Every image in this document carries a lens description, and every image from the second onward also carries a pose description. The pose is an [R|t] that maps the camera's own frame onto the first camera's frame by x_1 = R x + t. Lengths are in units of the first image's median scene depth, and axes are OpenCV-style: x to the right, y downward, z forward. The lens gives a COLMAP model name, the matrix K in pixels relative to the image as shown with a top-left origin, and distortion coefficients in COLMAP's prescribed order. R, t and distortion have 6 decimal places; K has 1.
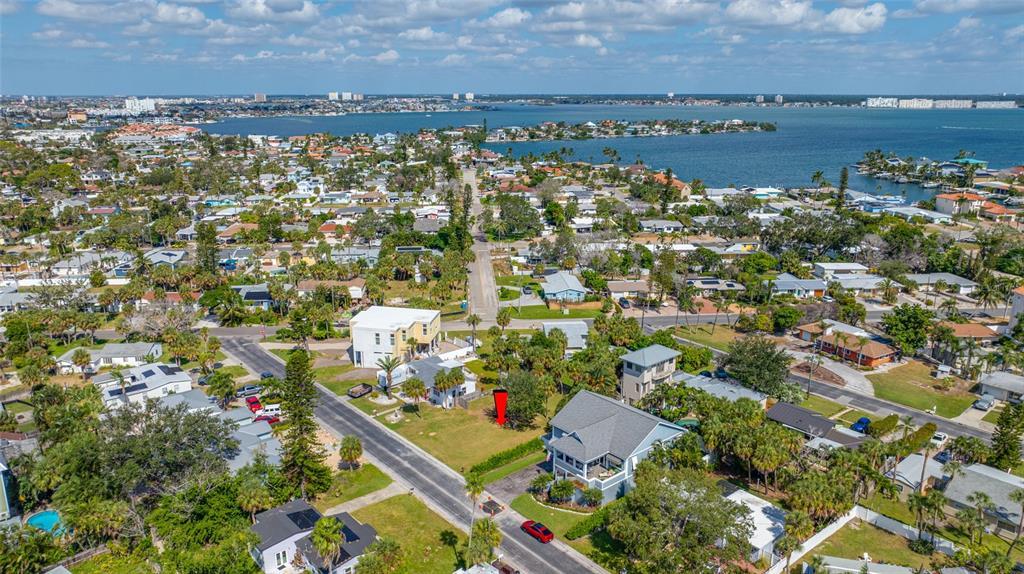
lens RADIAL K [[725.1, 0, 515.6], [0, 725.1, 284.7], [0, 0, 1]] dist [-0.015416, -0.001261]
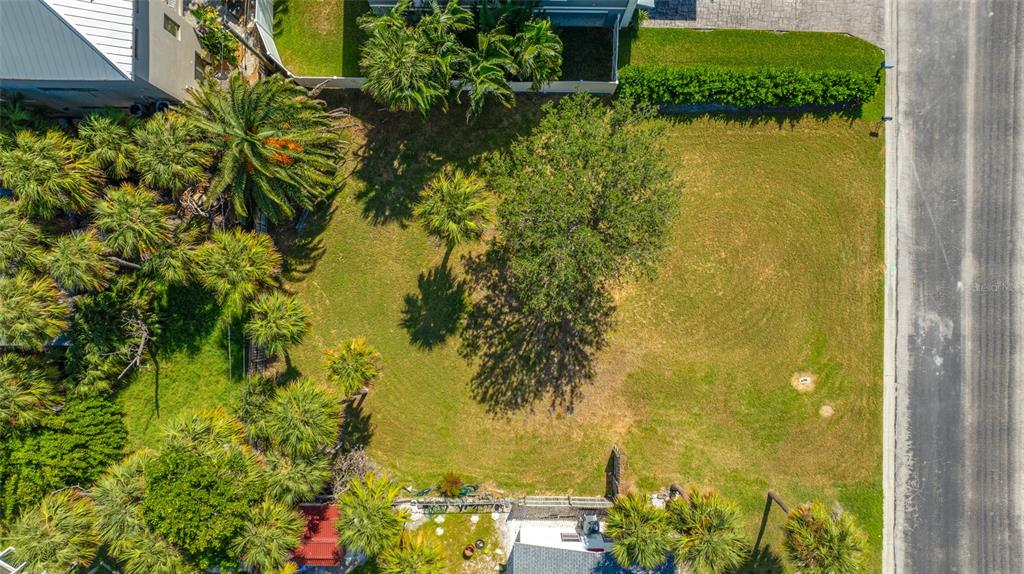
lens RADIAL K [[725.1, 0, 515.6], [0, 725.1, 284.7], [0, 0, 1]] dist [-0.015416, -0.001261]
pose [[-0.752767, -0.658193, 0.011185, 0.004243], [0.173126, -0.181551, 0.968022, -0.085367], [-0.635114, 0.730631, 0.250616, 0.701817]]
